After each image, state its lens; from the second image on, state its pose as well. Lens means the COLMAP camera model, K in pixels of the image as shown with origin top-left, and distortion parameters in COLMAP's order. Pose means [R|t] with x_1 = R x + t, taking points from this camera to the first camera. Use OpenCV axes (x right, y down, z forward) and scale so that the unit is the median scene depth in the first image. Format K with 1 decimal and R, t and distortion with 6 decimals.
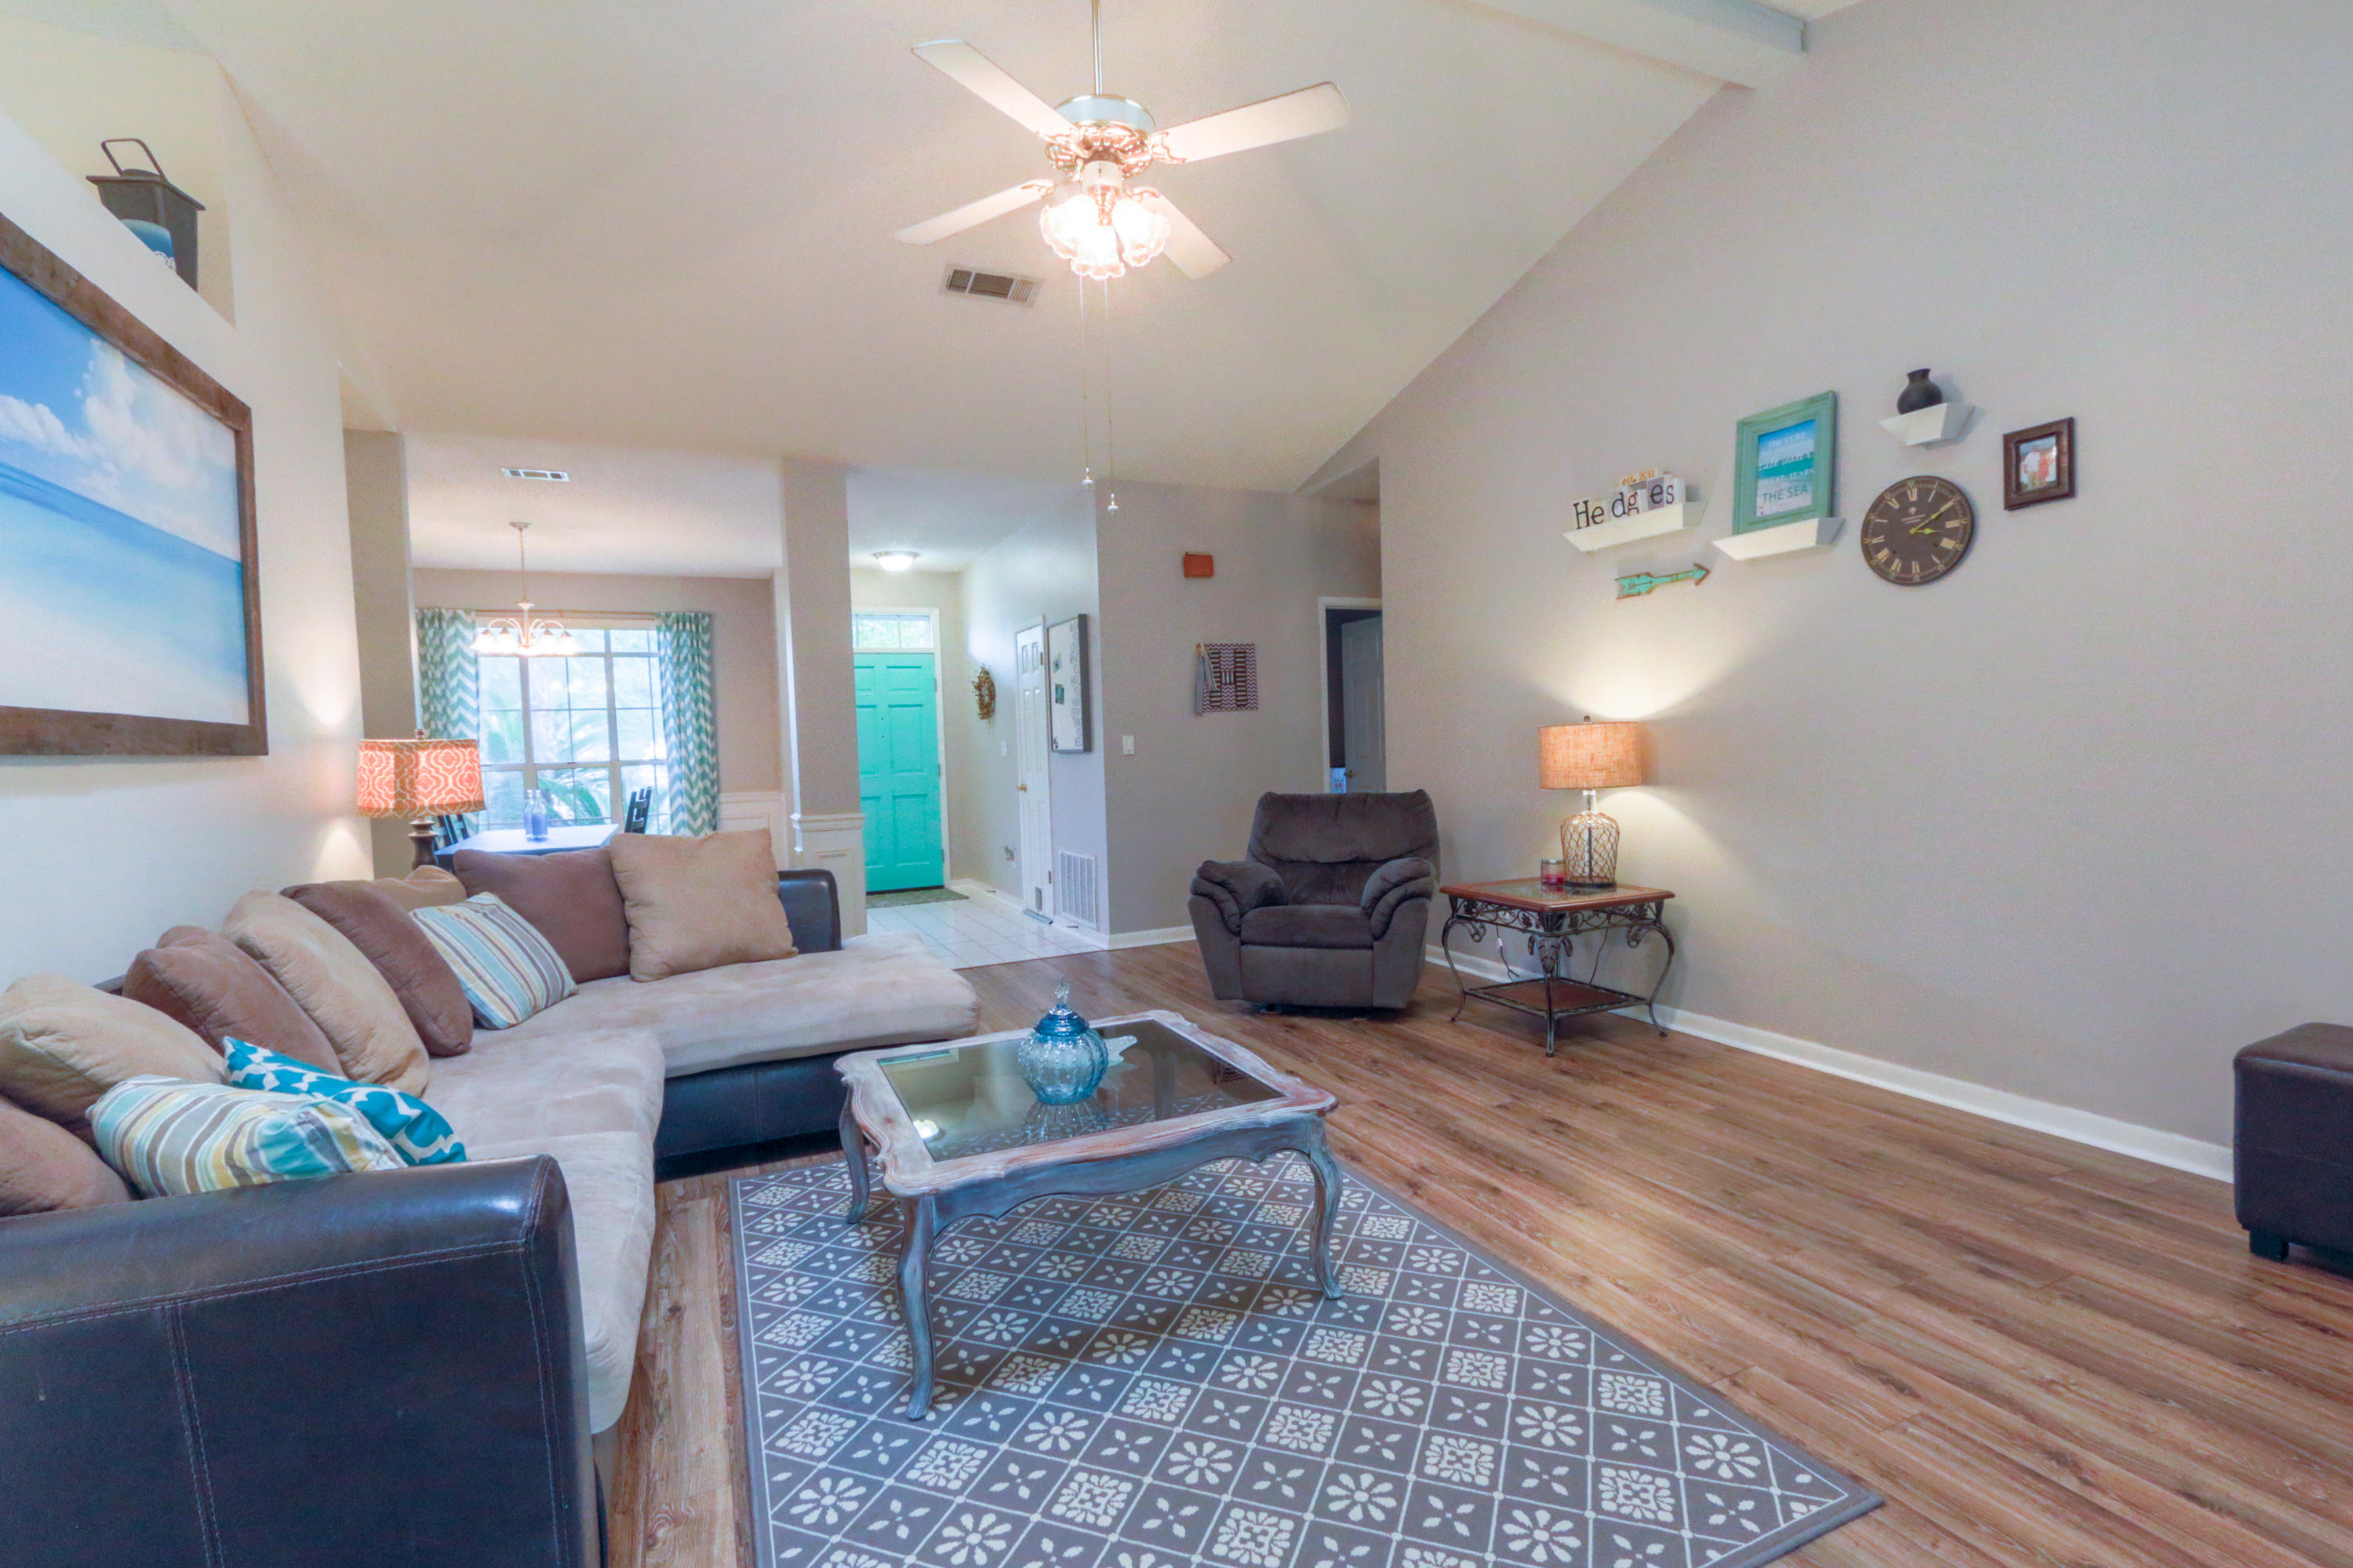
lens RADIAL K [[1073.9, 0, 1184.9], [0, 1073.9, 781.9], [0, 0, 1]] dist [0.003162, -0.000823]
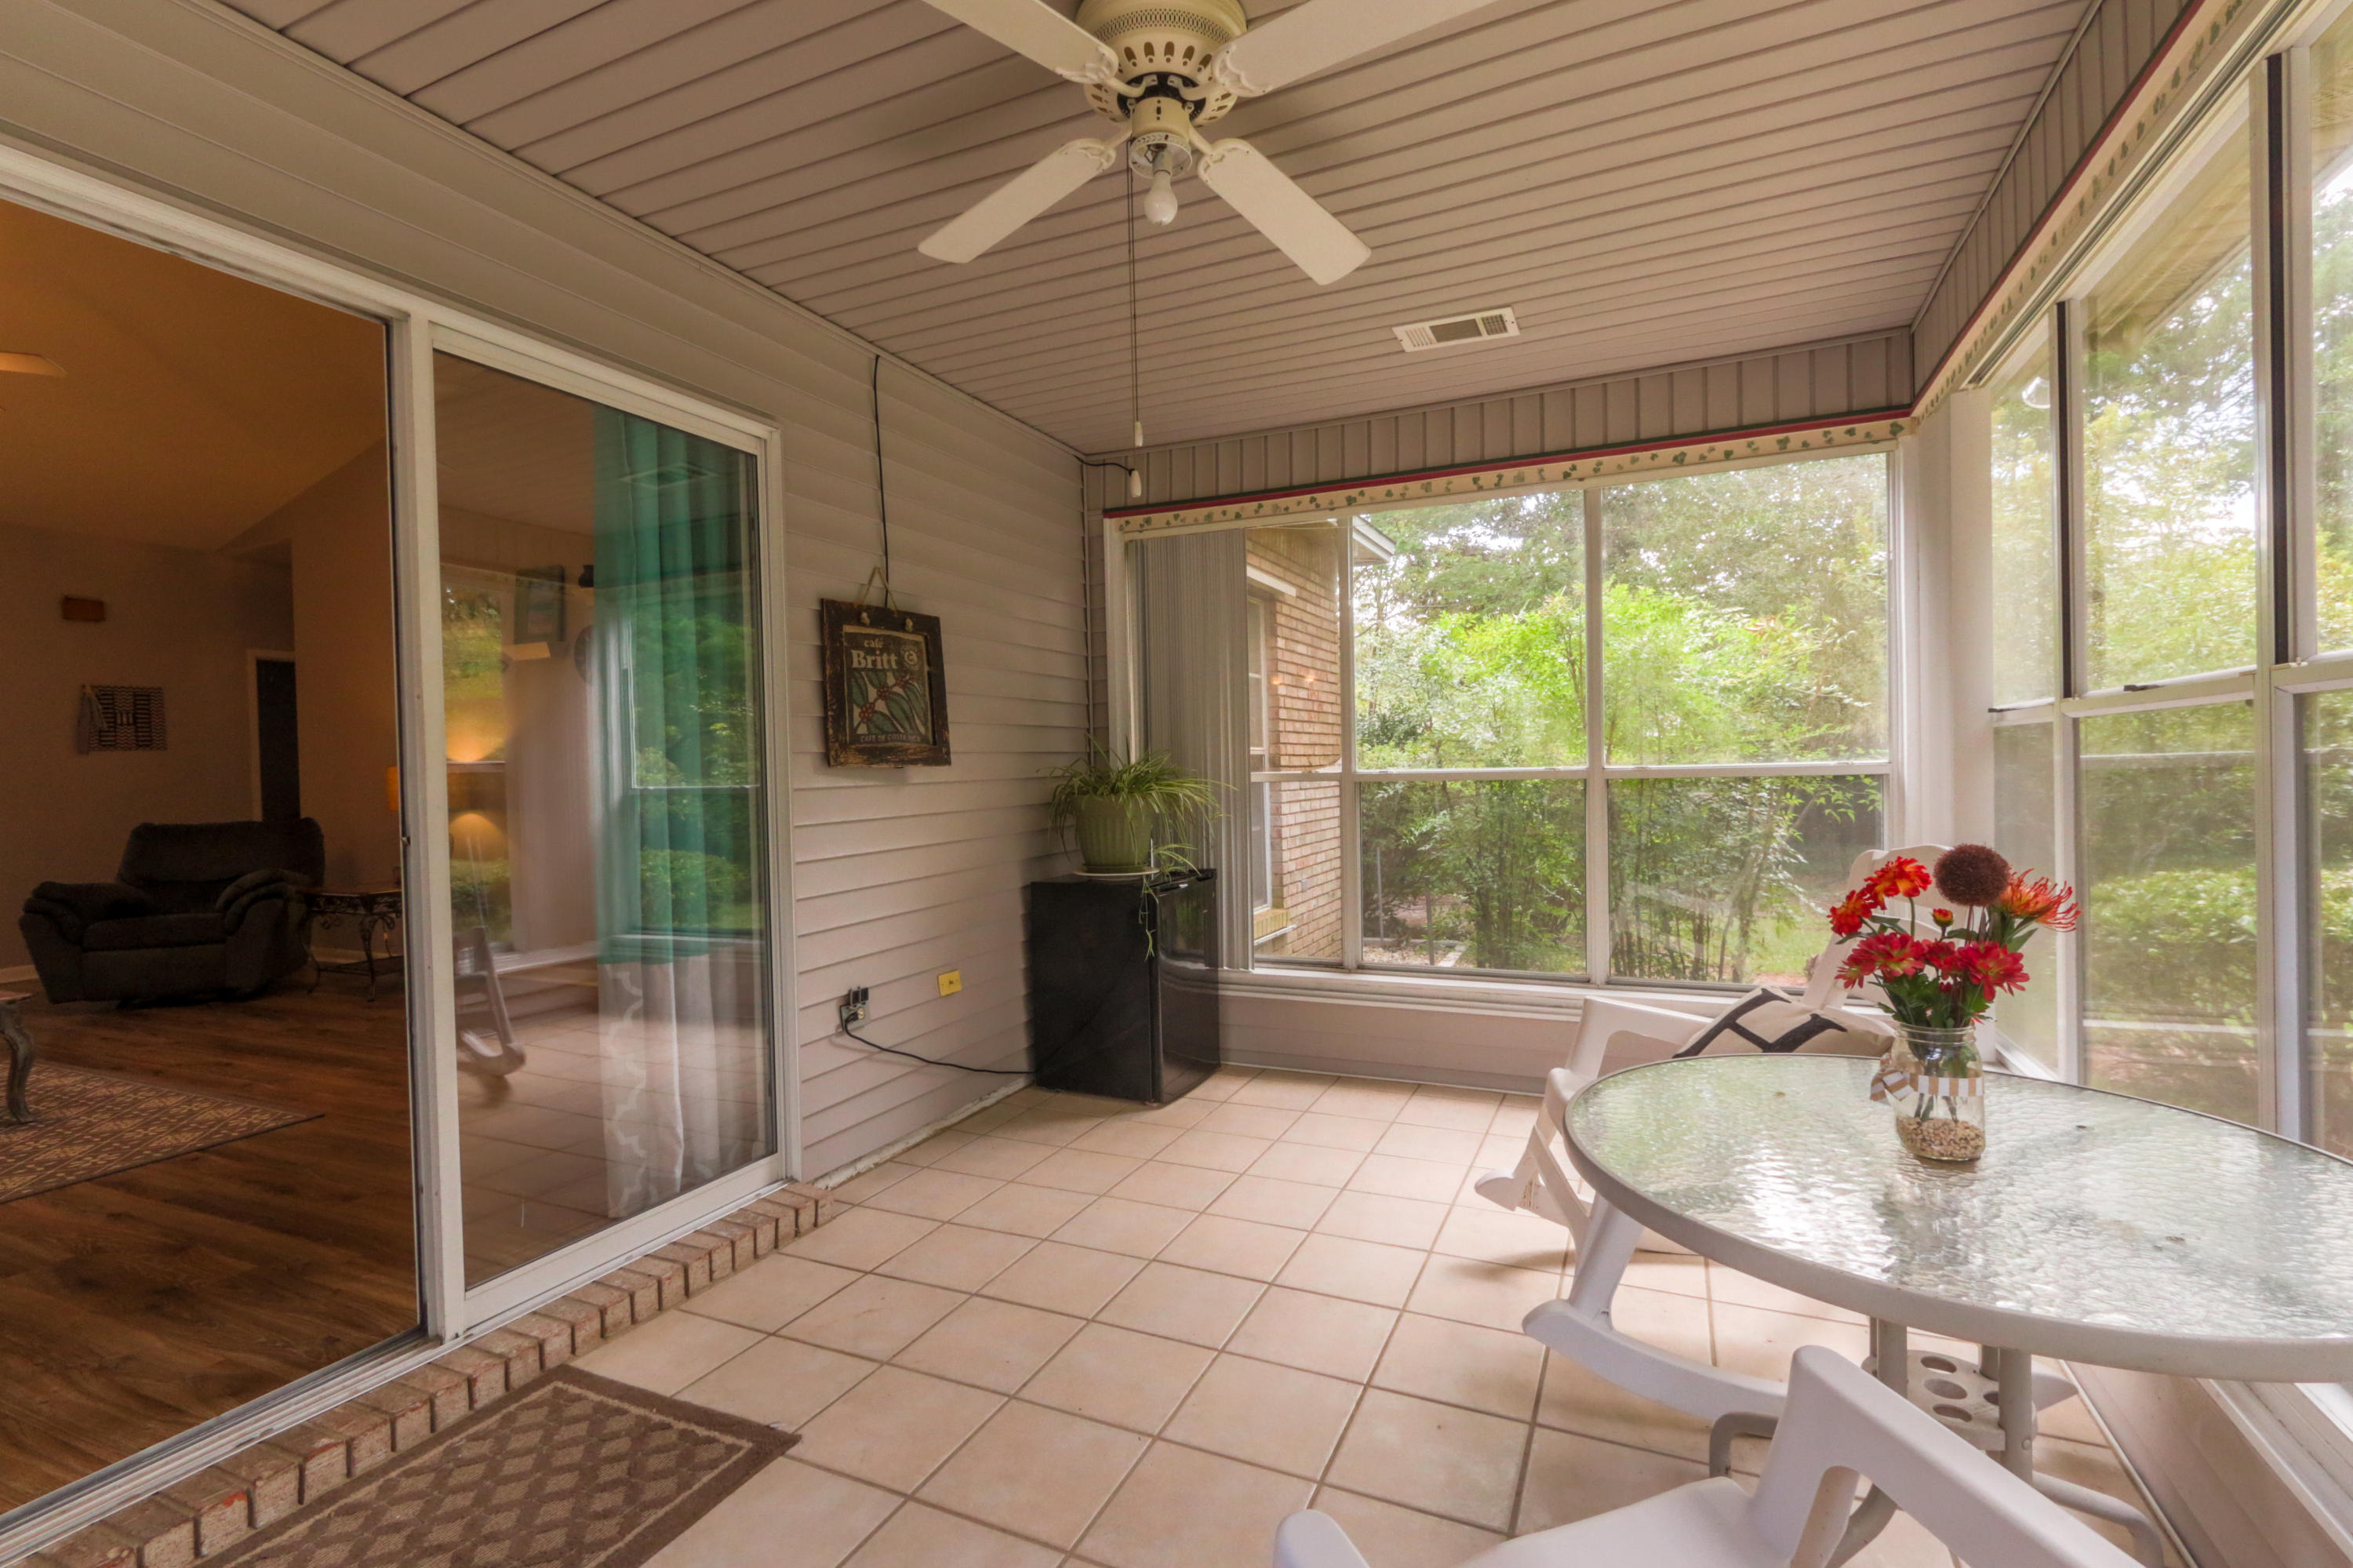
lens RADIAL K [[1073.9, 0, 1169.8], [0, 1073.9, 781.2], [0, 0, 1]] dist [0.003162, -0.000823]
pose [[0.760684, 0.004299, 0.649108, 0.332135], [0.023761, 0.999123, -0.034462, 0.062119], [-0.648687, 0.041638, 0.759915, -1.138440]]
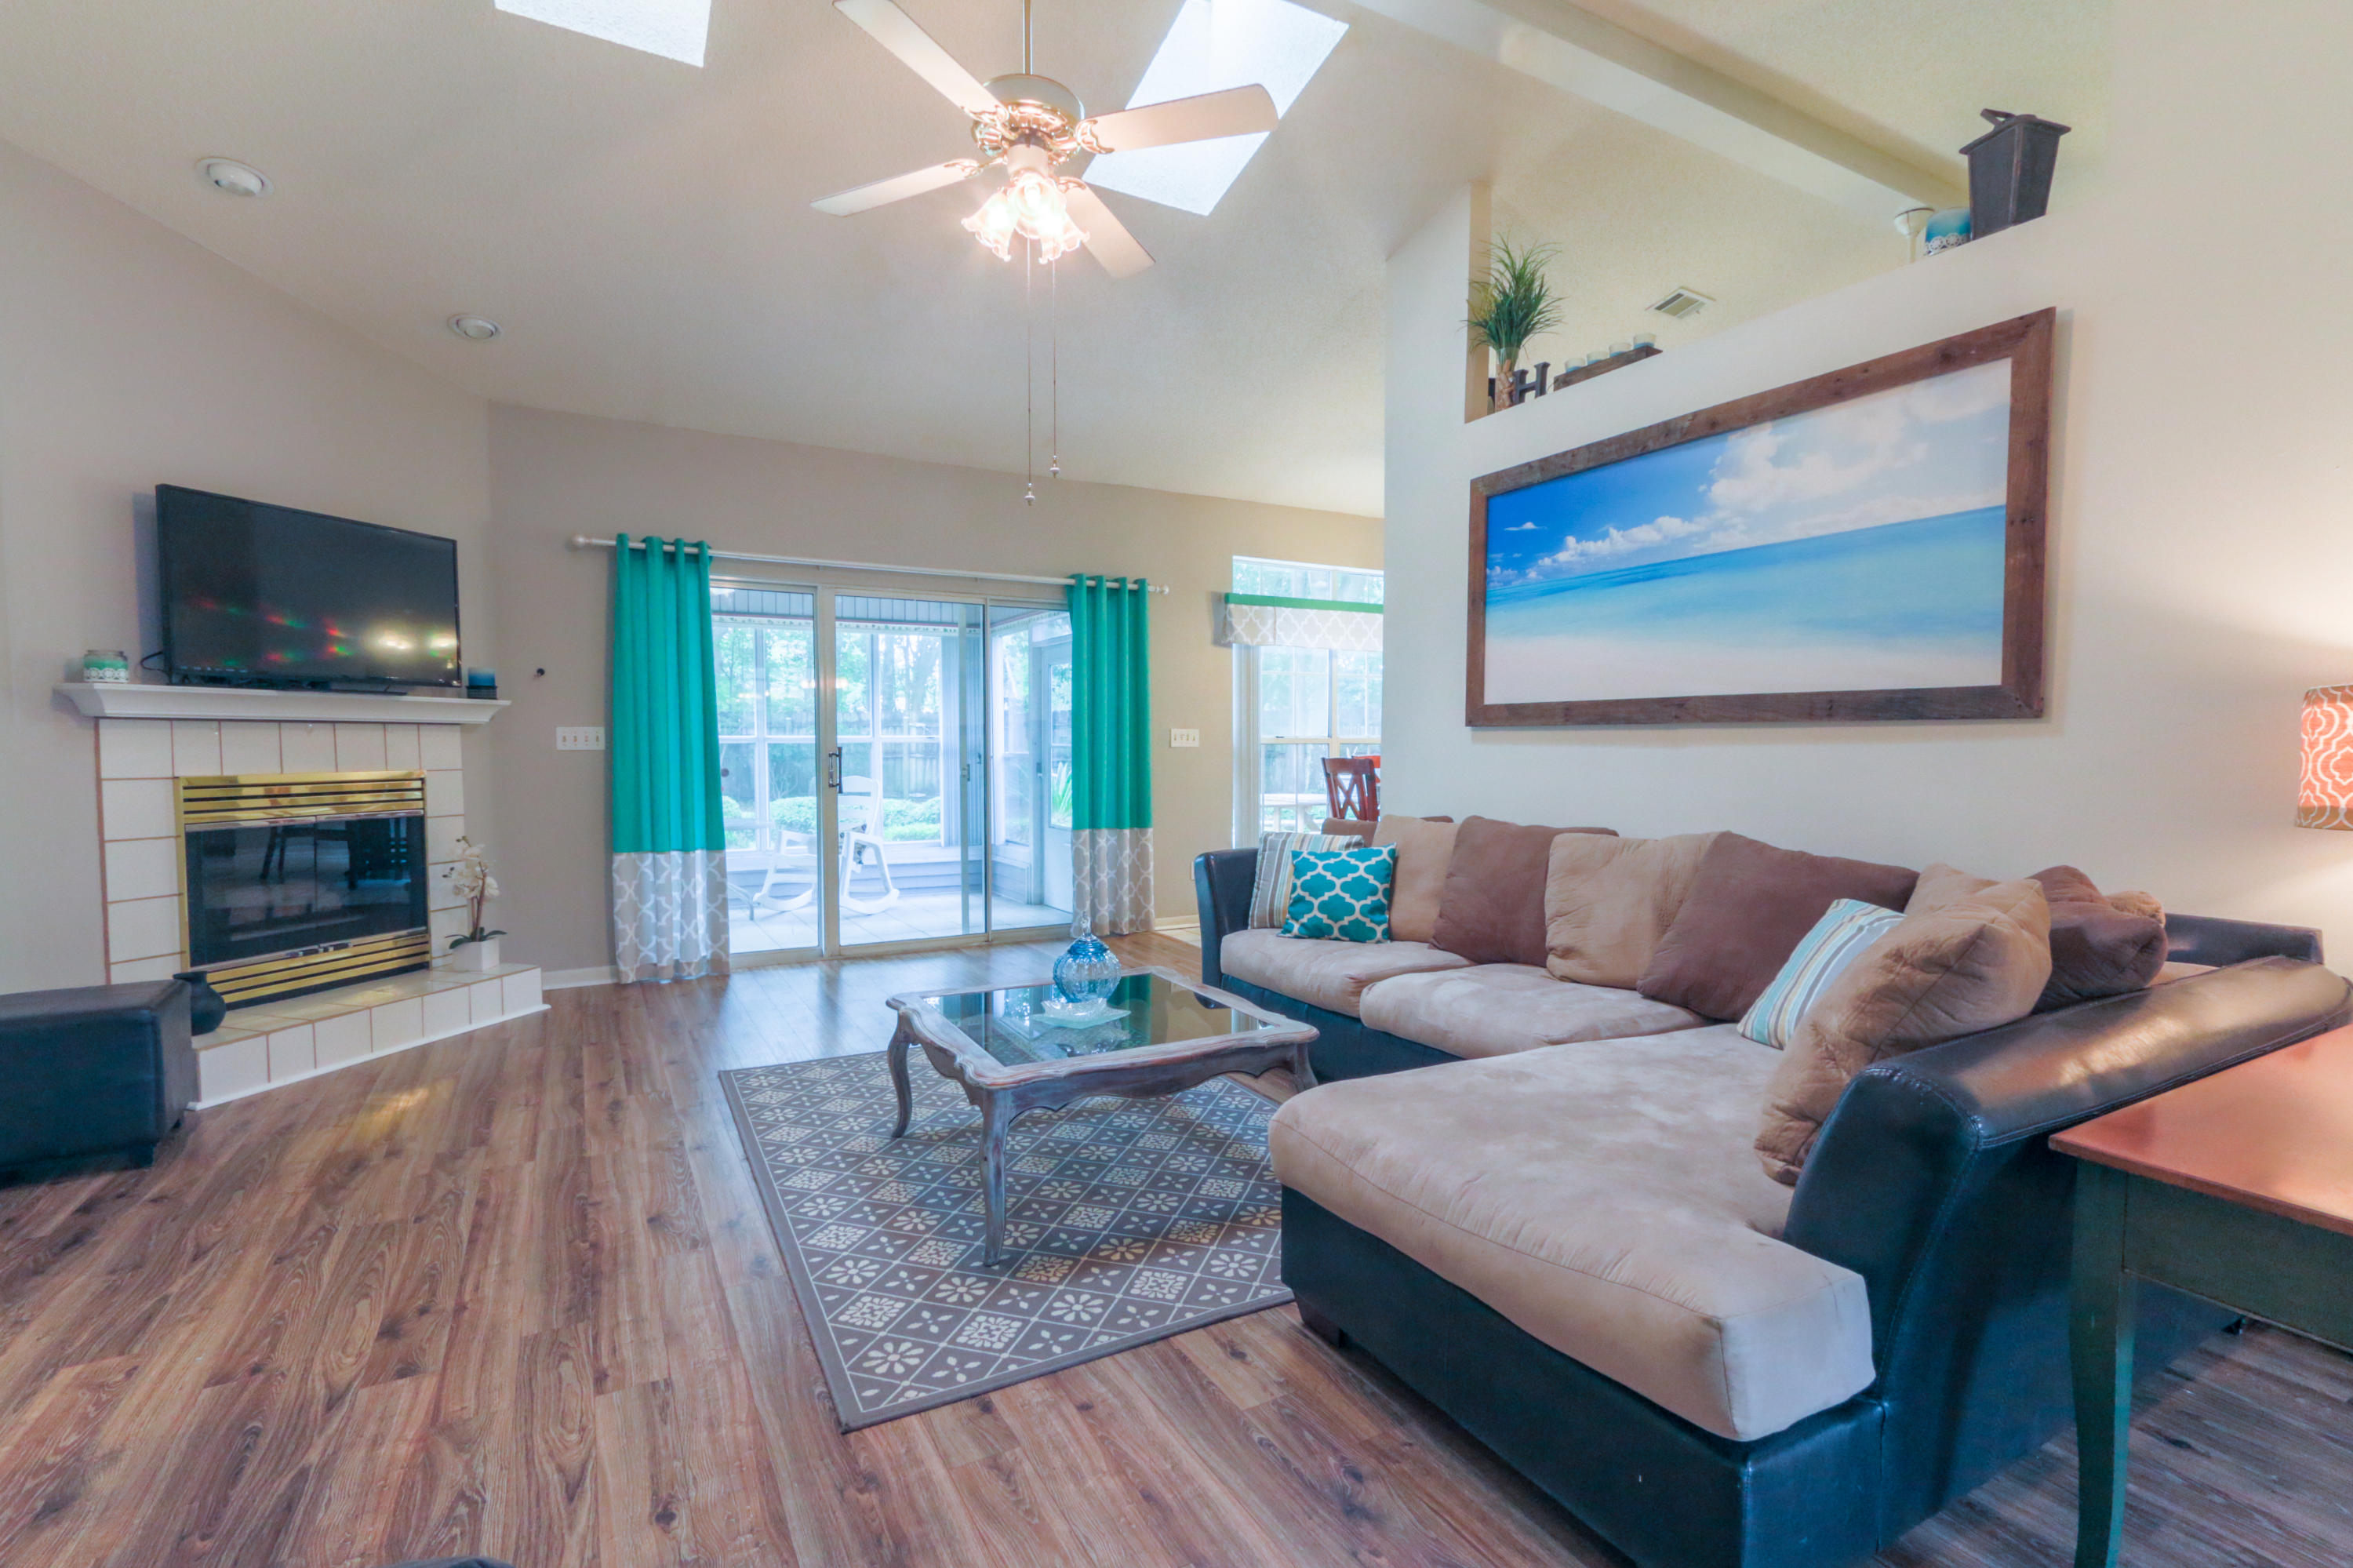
lens RADIAL K [[1073.9, 0, 1176.2], [0, 1073.9, 775.5], [0, 0, 1]] dist [0.003162, -0.000823]
pose [[-0.997279, 0.033699, -0.065572, -0.101960], [0.028342, 0.996313, 0.080973, -0.061854], [0.068059, 0.078894, -0.994557, 1.629104]]
